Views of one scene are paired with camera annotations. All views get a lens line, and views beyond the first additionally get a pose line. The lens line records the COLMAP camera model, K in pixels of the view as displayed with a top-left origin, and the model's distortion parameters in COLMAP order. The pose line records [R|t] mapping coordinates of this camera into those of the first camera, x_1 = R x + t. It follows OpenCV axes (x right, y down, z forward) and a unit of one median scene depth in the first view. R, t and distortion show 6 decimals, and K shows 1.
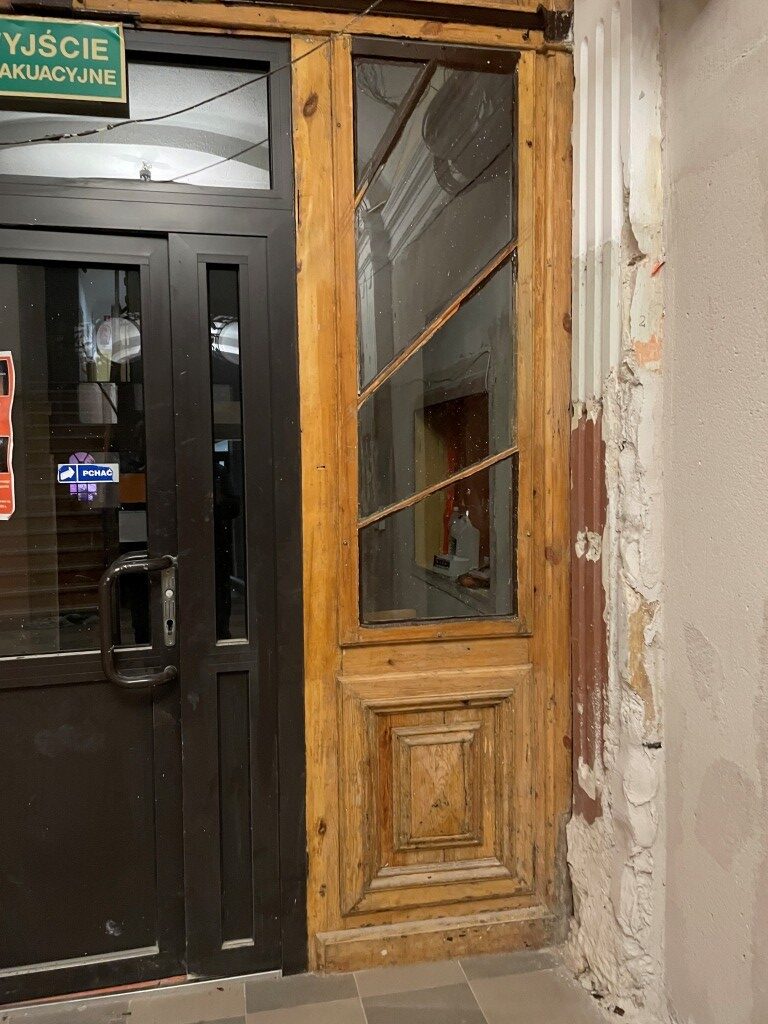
lens RADIAL K [[775.5, 0, 376.4], [0, 775.5, 500.6], [0, 0, 1]] dist [0.097542, -0.131956]
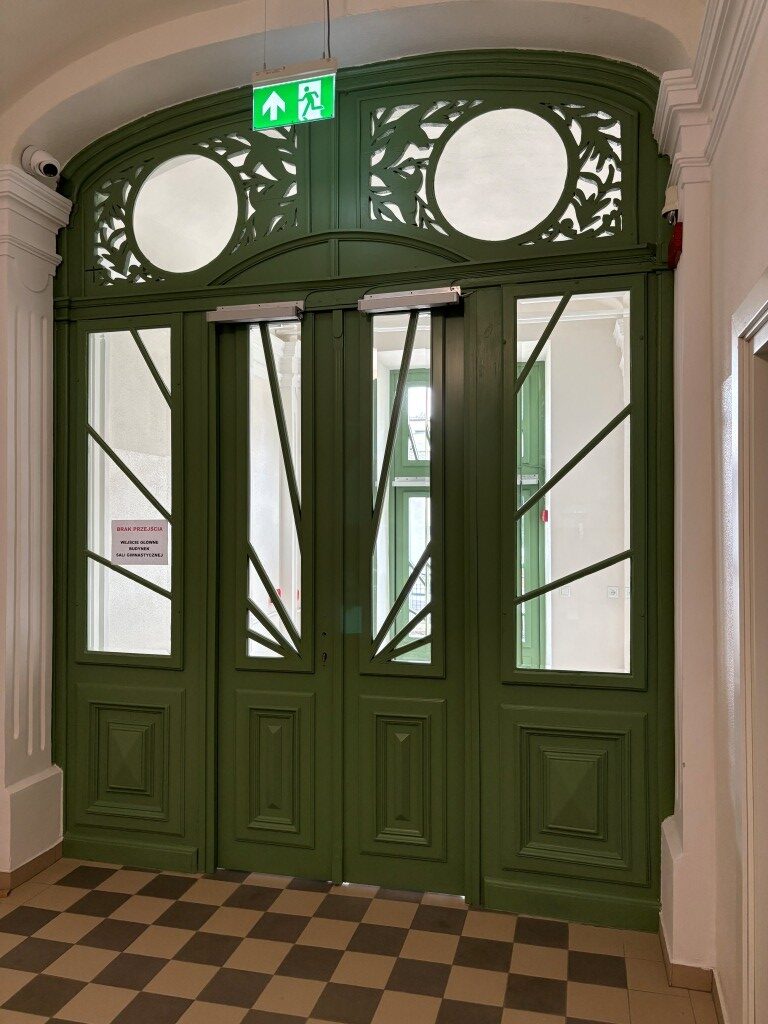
lens RADIAL K [[785.4, 0, 393.2], [0, 785.4, 508.5], [0, 0, 1]] dist [0.015638, 0.006872]
pose [[0.896159, 0.005452, -0.443700, 0.425366], [-0.031408, 0.998196, -0.051171, -0.060207], [0.442621, 0.059793, 0.894713, -0.443649]]
